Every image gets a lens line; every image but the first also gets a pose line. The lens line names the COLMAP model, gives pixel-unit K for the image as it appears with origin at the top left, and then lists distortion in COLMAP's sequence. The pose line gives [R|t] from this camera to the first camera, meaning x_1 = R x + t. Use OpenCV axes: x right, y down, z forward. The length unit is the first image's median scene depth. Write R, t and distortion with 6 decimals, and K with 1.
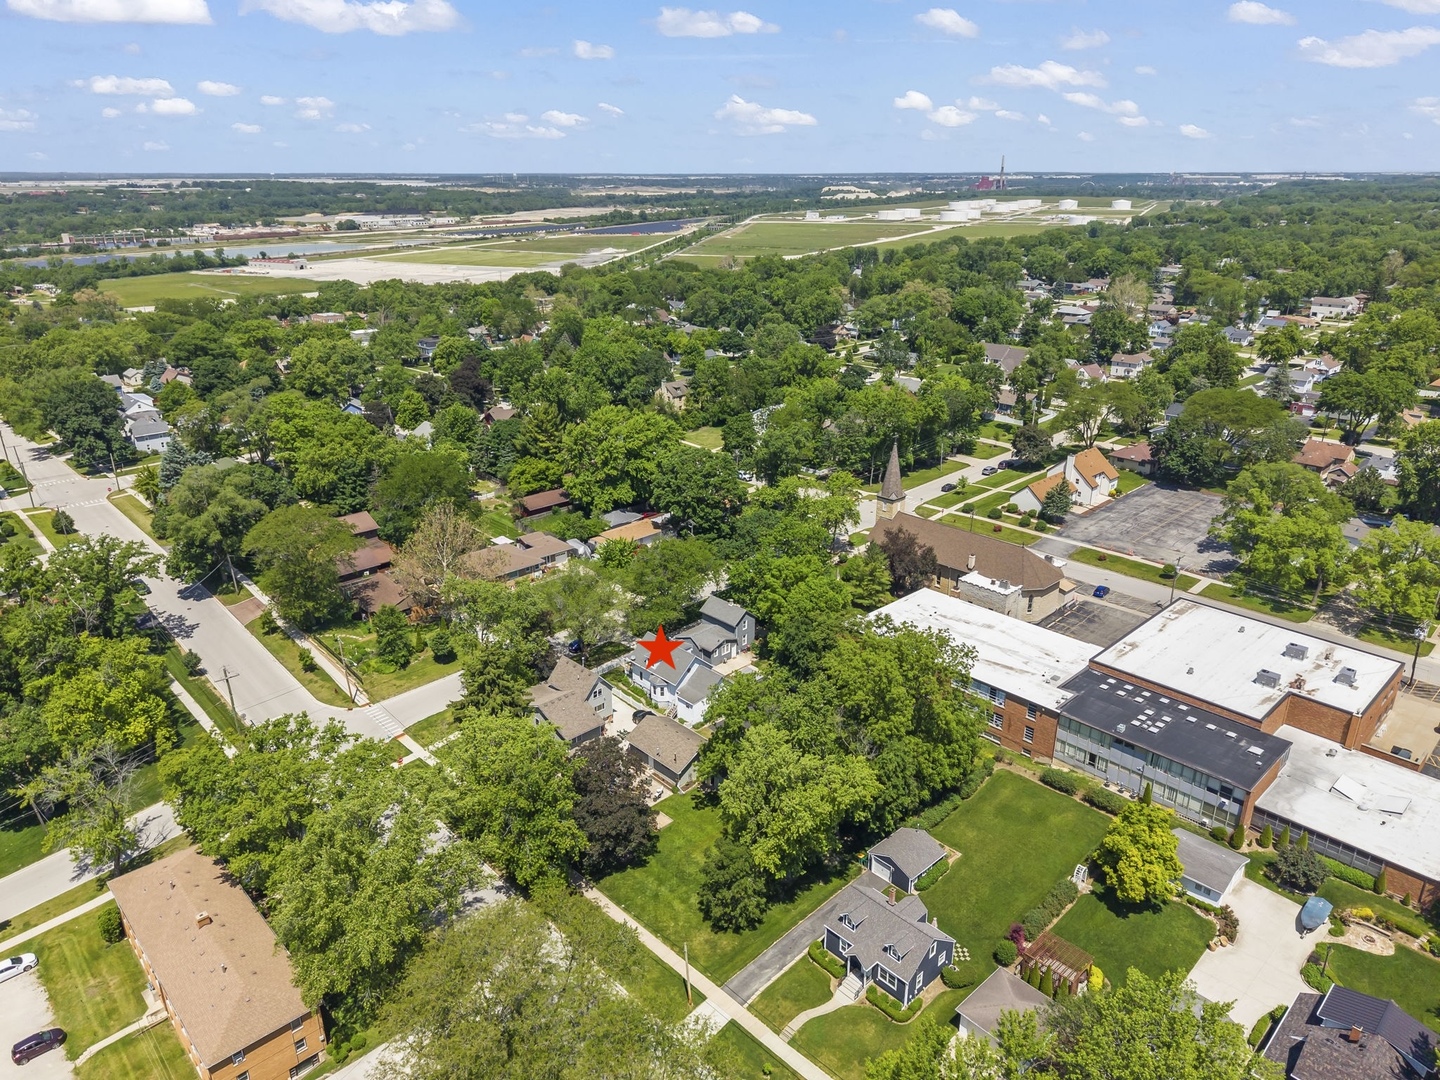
lens RADIAL K [[968.0, 0, 720.0], [0, 968.0, 540.0], [0, 0, 1]] dist [0.004971, 0.001705]
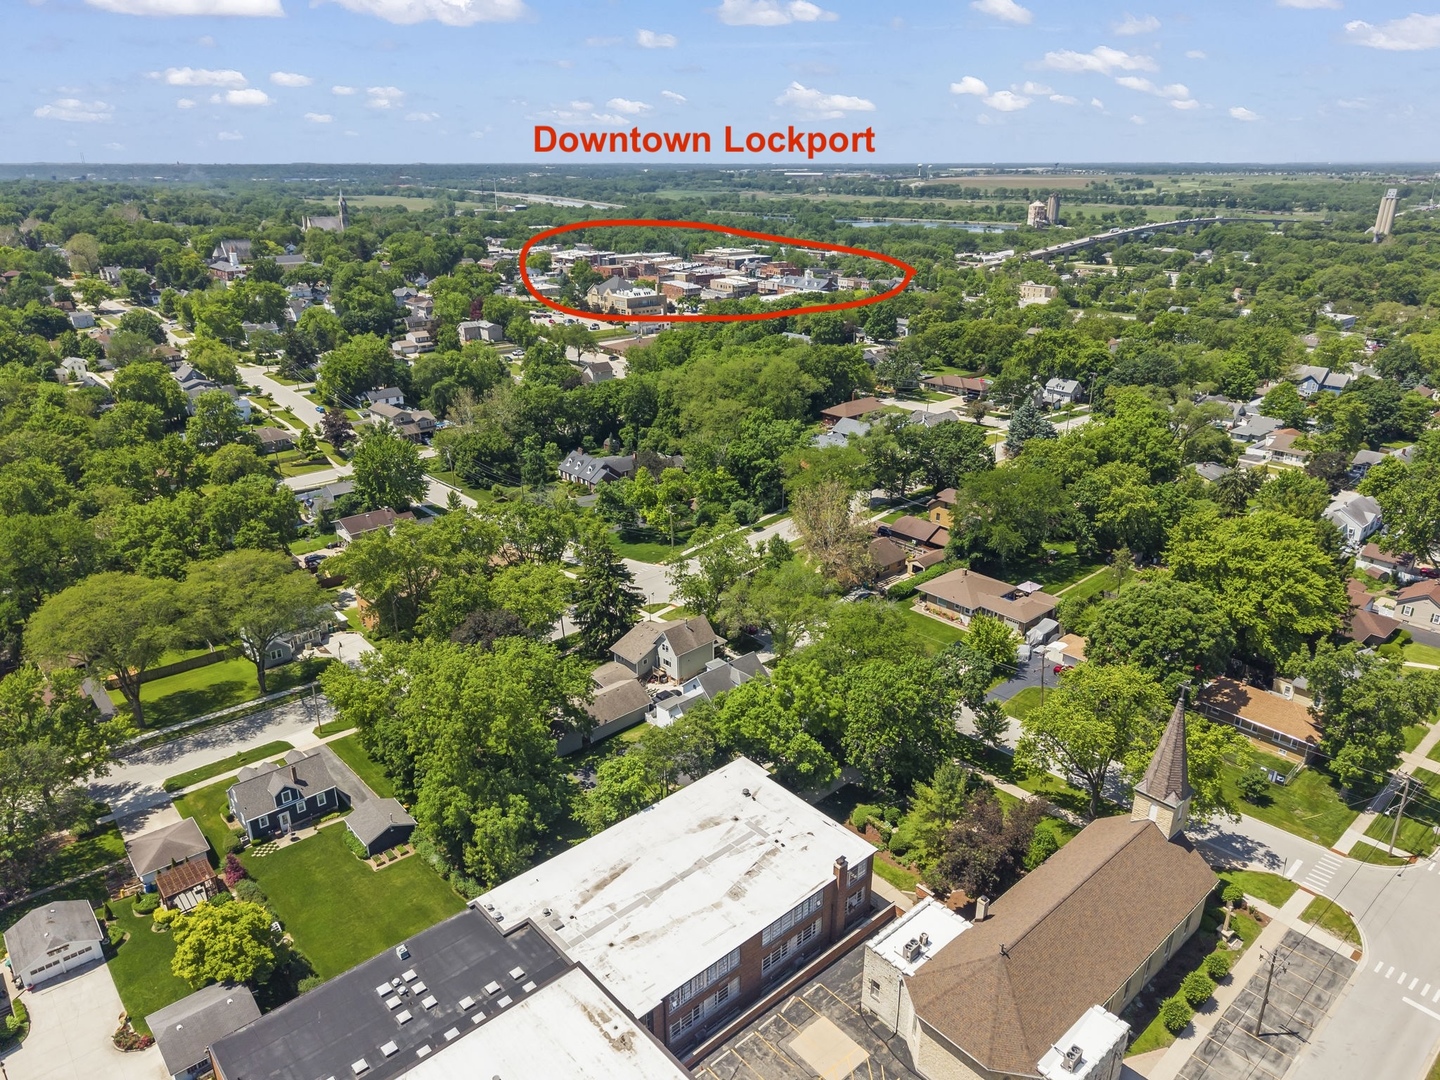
lens RADIAL K [[971.0, 0, 714.1], [0, 971.0, 567.0], [0, 0, 1]] dist [0.022761, -0.025976]
pose [[-0.048181, 0.383239, -0.922392, 0.551429], [-0.355145, 0.856547, 0.374433, -0.226577], [0.933569, 0.345623, 0.094836, 0.609295]]
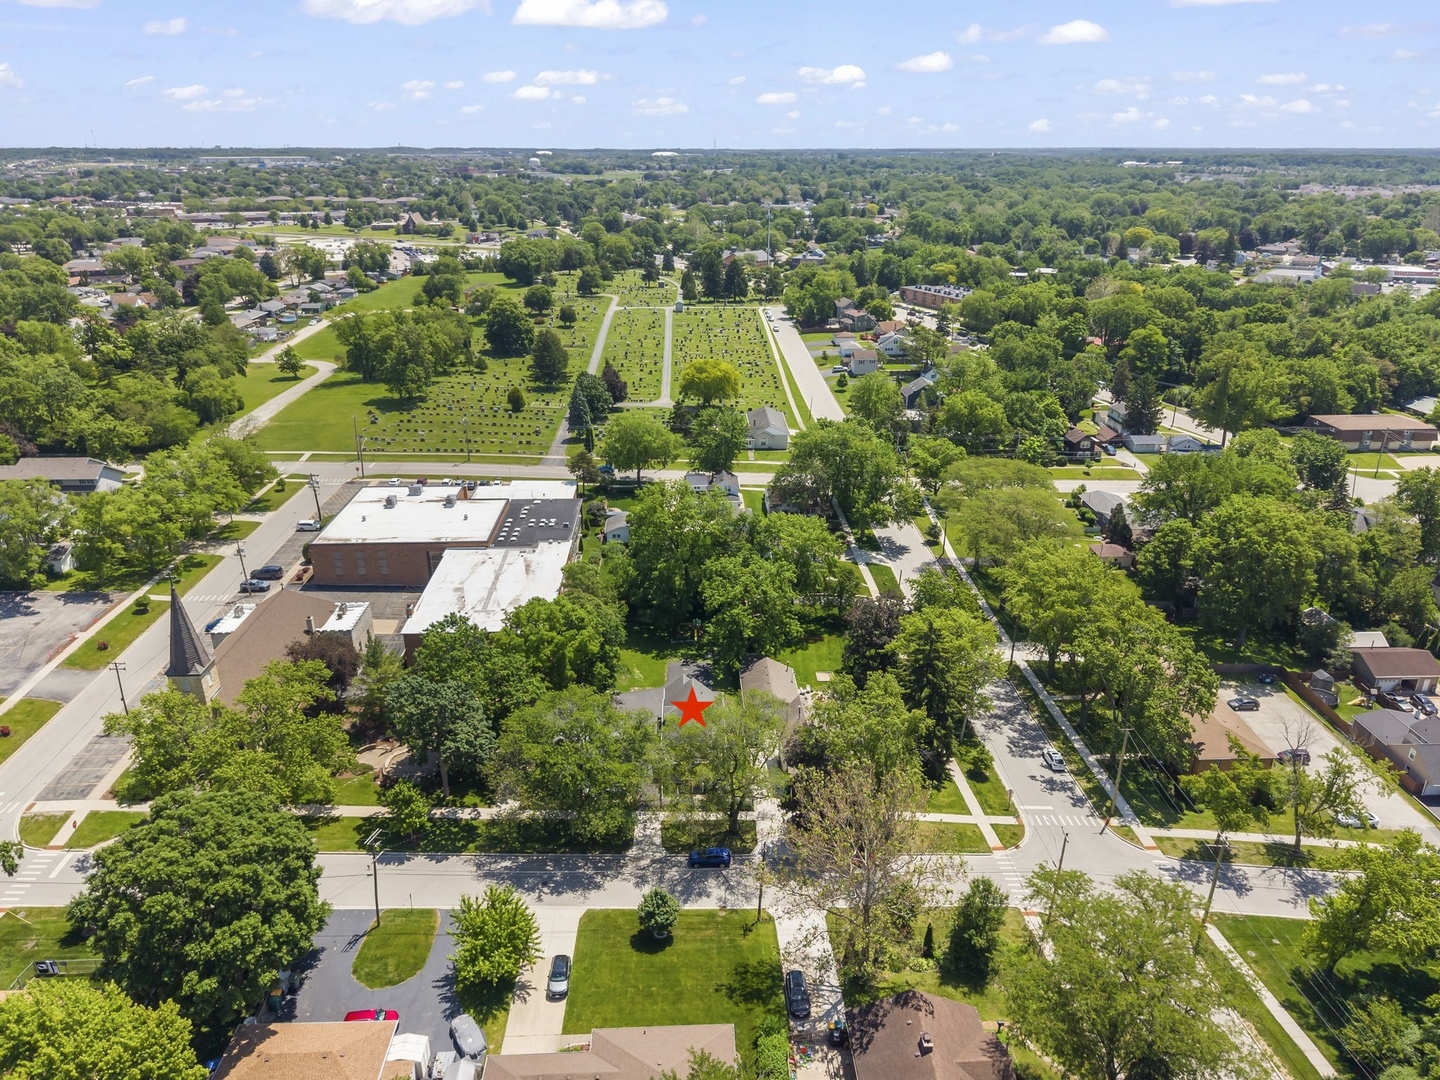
lens RADIAL K [[967.2, 0, 720.0], [0, 967.2, 540.0], [0, 0, 1]] dist [0.010411, -0.001900]
pose [[-0.746965, -0.245831, 0.617746, -0.397839], [0.241120, 0.765716, 0.596272, -0.355293], [-0.619600, 0.594345, -0.512688, 0.942044]]
